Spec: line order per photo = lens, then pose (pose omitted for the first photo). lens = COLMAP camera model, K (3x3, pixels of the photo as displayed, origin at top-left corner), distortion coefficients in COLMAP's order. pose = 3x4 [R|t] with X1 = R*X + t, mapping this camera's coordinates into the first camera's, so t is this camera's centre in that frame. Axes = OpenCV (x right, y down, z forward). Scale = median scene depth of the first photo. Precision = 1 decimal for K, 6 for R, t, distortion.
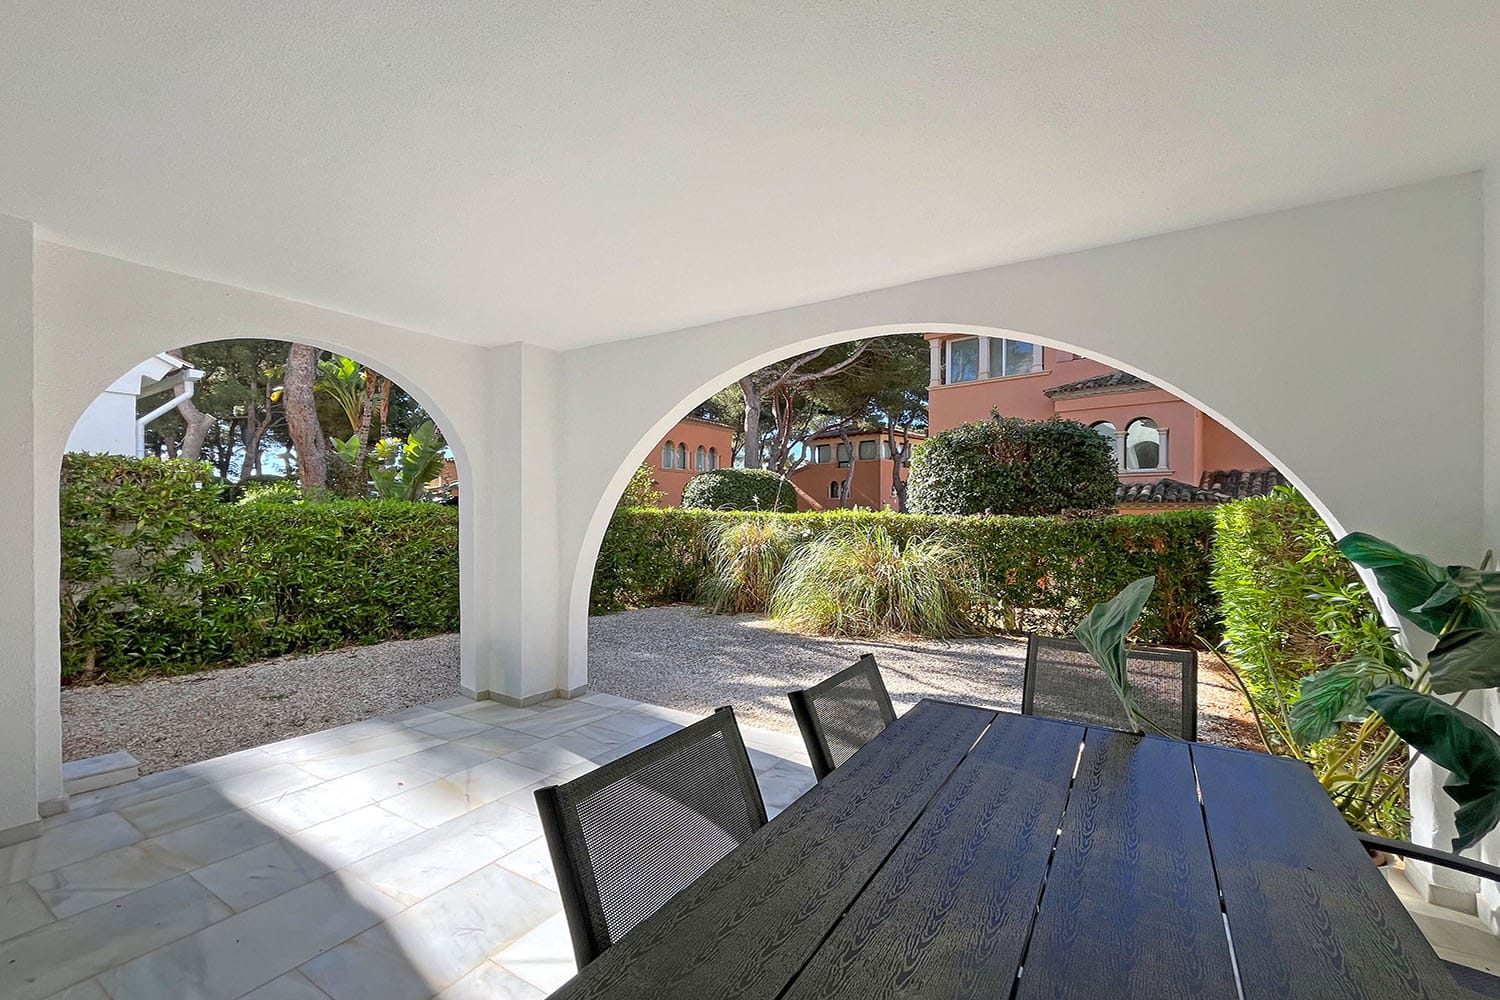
lens RADIAL K [[599.5, 0, 750.0], [0, 599.5, 500.0], [0, 0, 1]] dist [0.000435, 0.000071]
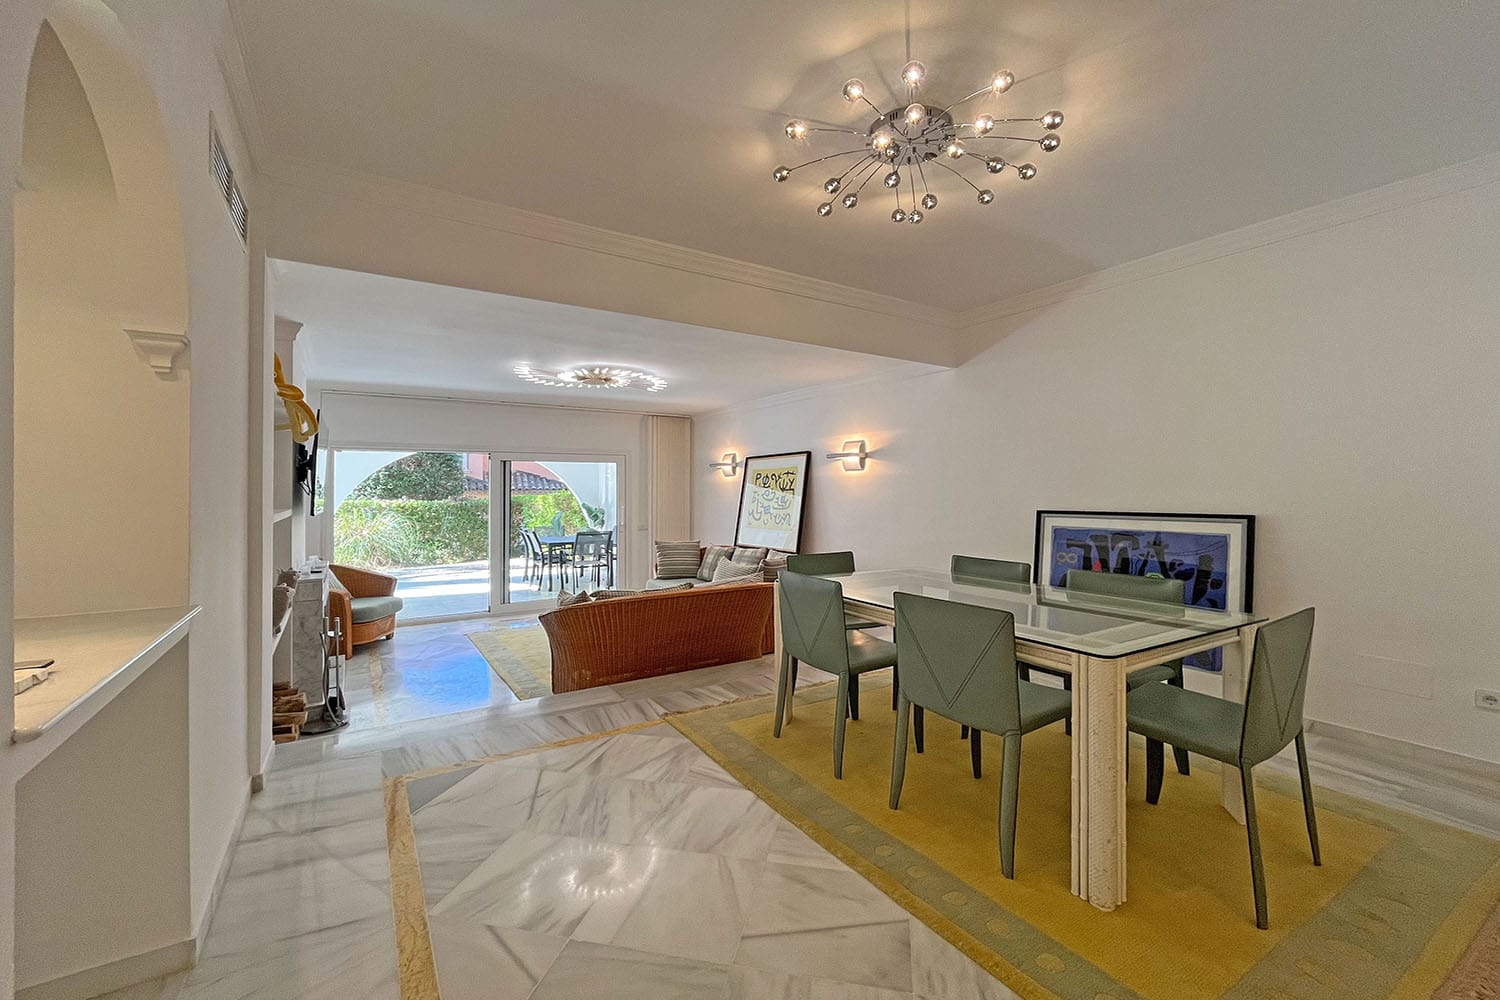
lens RADIAL K [[640.7, 0, 750.0], [0, 640.7, 500.0], [0, 0, 1]] dist [-0.000509, -0.000048]
pose [[0.430991, -0.017789, 0.902181, -0.895332], [-0.009336, 0.999664, 0.024171, -0.030484], [-0.902308, -0.018841, 0.430680, -0.715431]]
